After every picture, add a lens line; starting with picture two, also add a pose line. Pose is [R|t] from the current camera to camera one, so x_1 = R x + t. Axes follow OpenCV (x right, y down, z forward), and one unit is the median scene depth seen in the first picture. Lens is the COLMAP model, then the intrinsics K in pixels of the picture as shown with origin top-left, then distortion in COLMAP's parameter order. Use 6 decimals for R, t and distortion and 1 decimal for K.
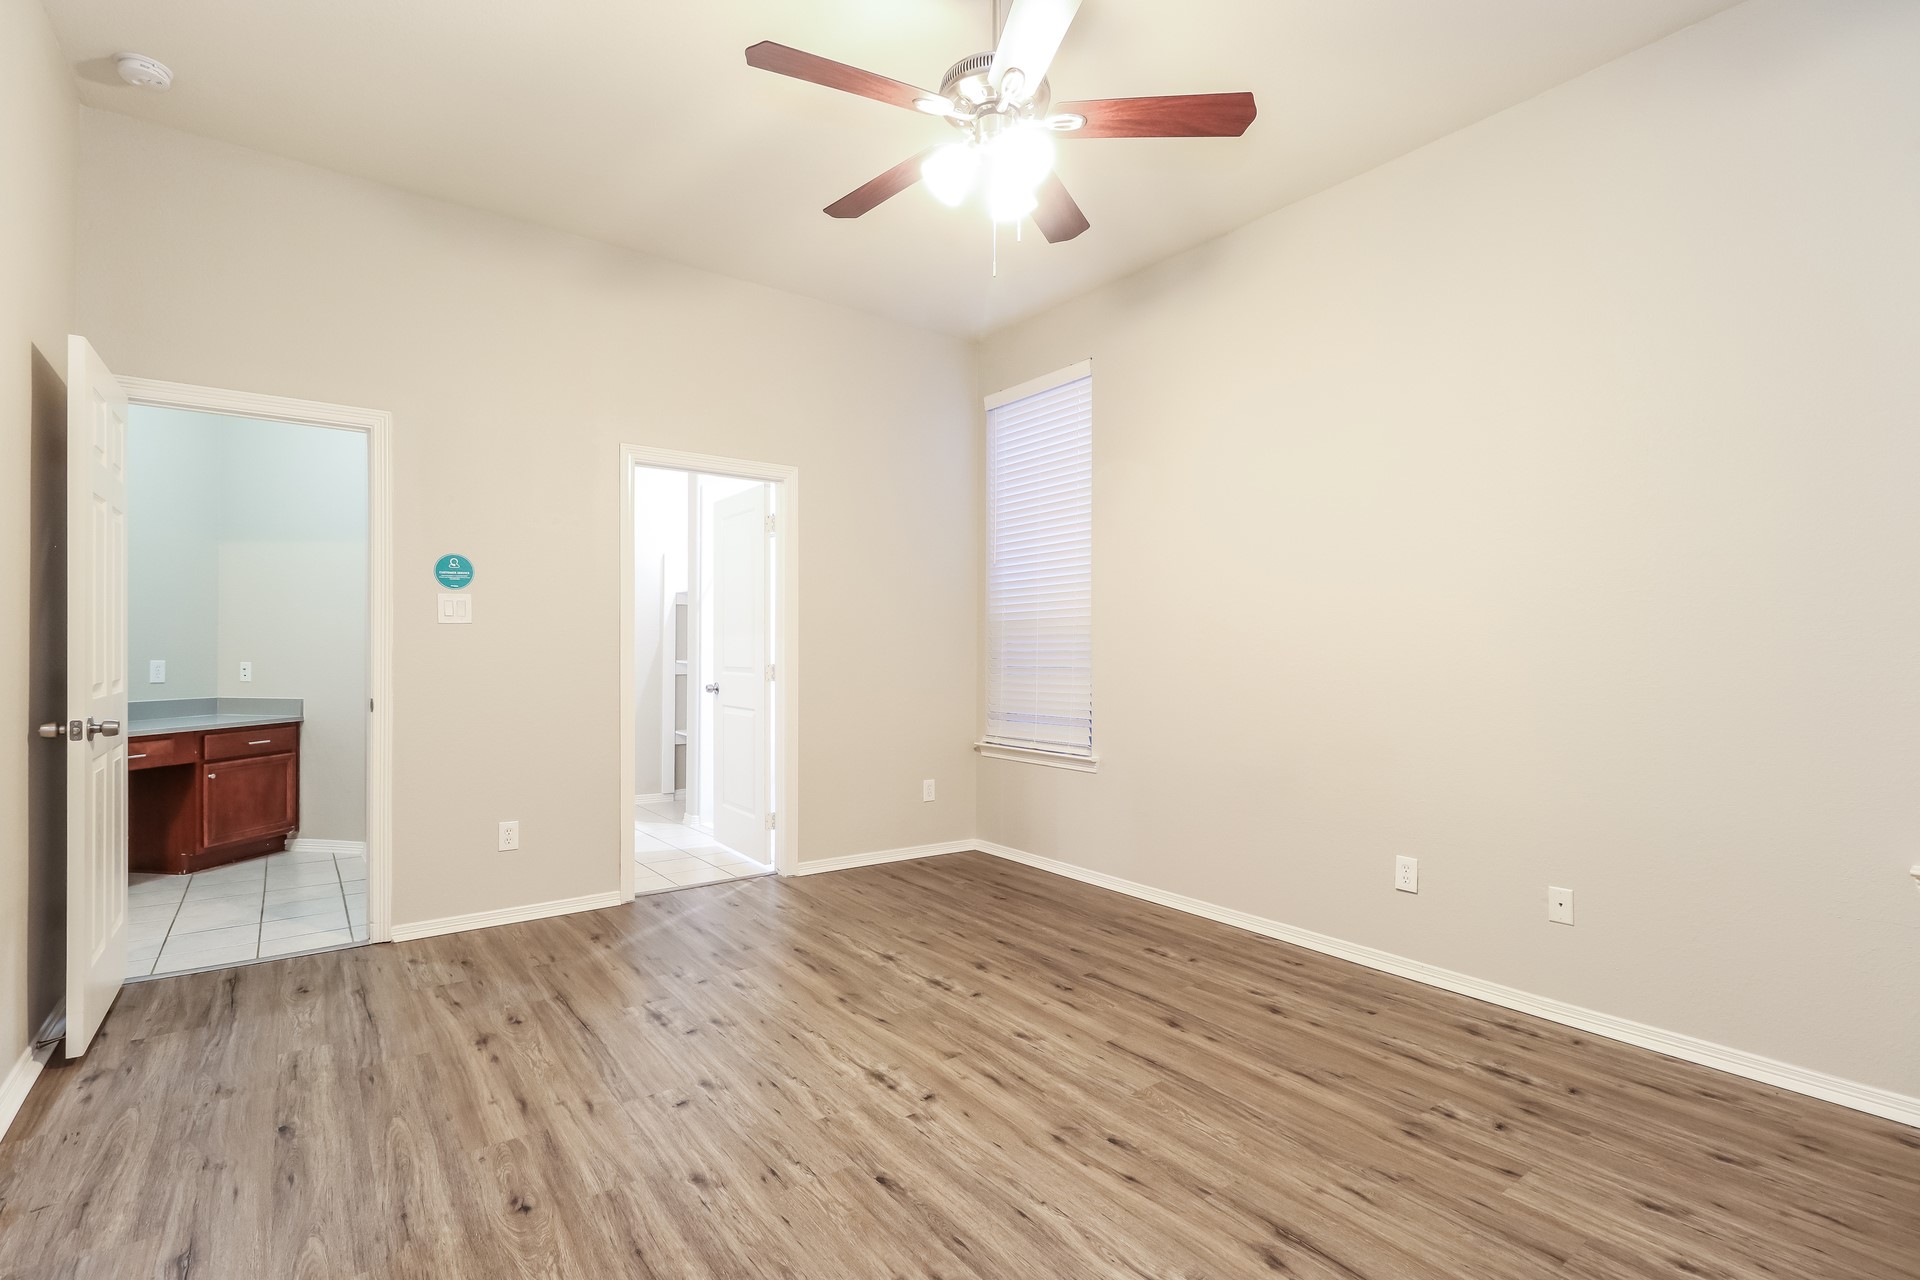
lens RADIAL K [[908.8, 0, 960.1], [0, 908.8, 647.5], [0, 0, 1]] dist [0.001069, 0.000084]
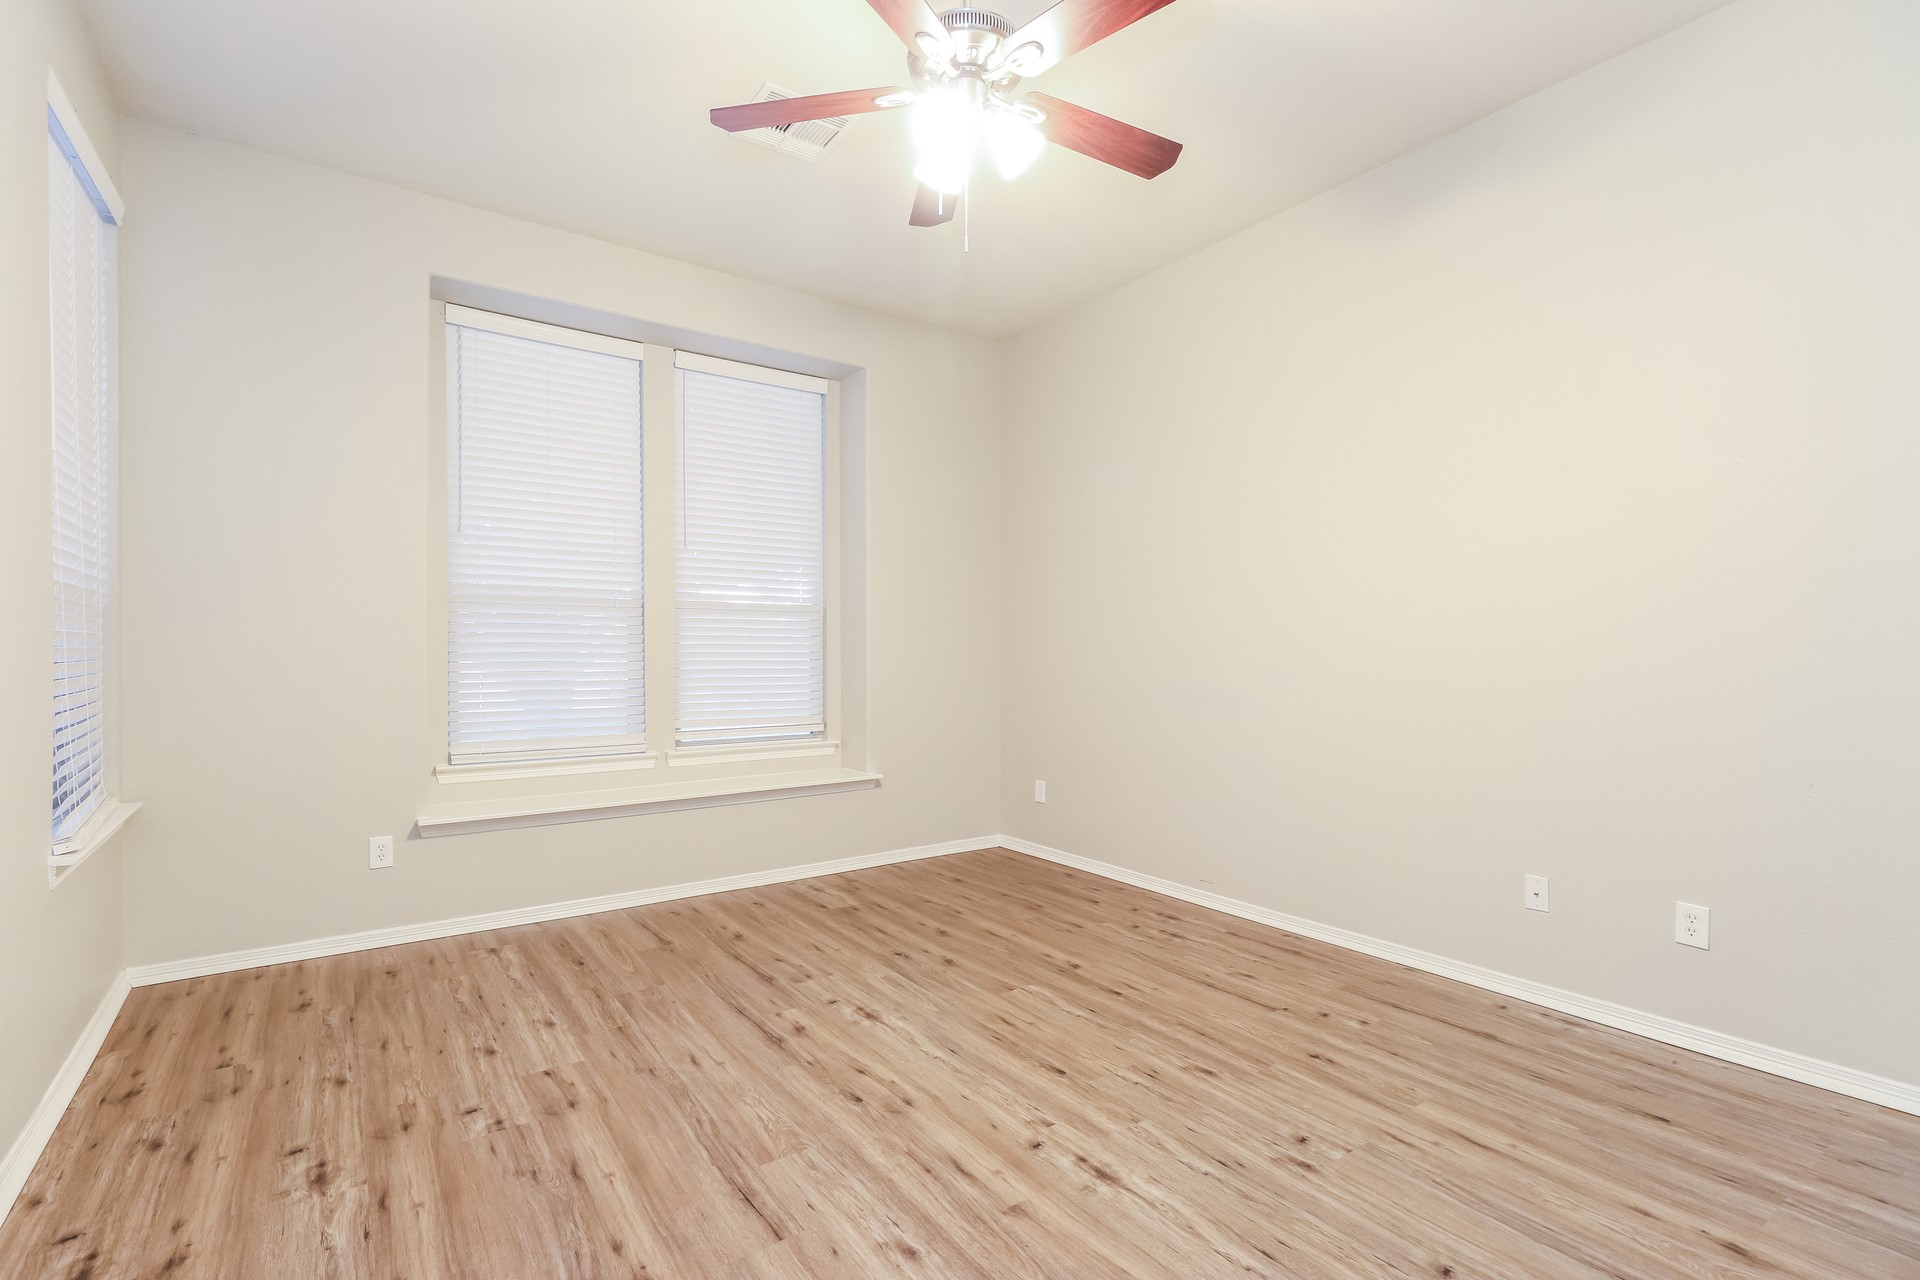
lens RADIAL K [[908.8, 0, 958.3], [0, 908.8, 646.3], [0, 0, 1]] dist [0.001069, 0.000084]
pose [[-0.999724, -0.004955, 0.022952, 0.025295], [-0.005028, 0.999982, -0.003129, 0.004495], [-0.022936, -0.003243, -0.999732, 1.968379]]
